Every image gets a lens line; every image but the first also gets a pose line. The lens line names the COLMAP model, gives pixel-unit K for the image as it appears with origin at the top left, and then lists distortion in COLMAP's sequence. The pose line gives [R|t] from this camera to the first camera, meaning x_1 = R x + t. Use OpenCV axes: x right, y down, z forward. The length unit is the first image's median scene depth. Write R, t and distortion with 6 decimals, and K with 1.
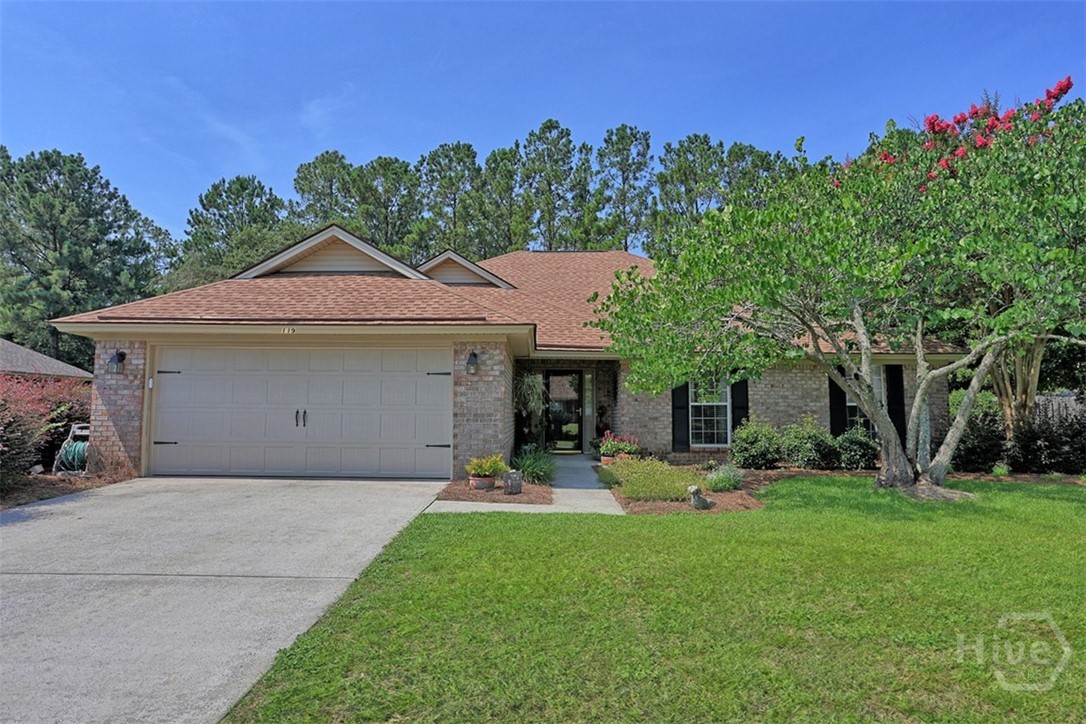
lens RADIAL K [[659.9, 0, 528.8], [0, 659.9, 332.2], [0, 0, 1]] dist [-0.002500, 0.001191]
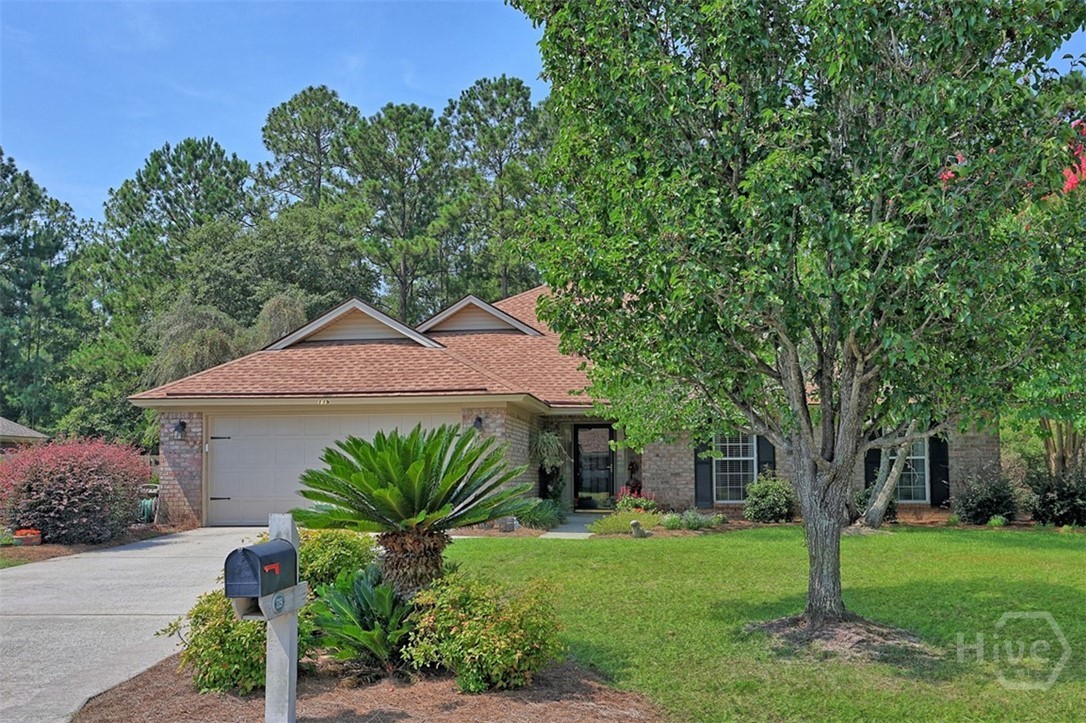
lens RADIAL K [[1217.0, 0, 546.3], [0, 1217.0, 365.9], [0, 0, 1]] dist [0.126958, 0.000000]
pose [[0.994811, -0.019961, -0.099760, 0.181544], [0.022843, 0.999352, 0.027831, -0.084426], [0.099140, -0.029965, 0.994622, -0.813814]]
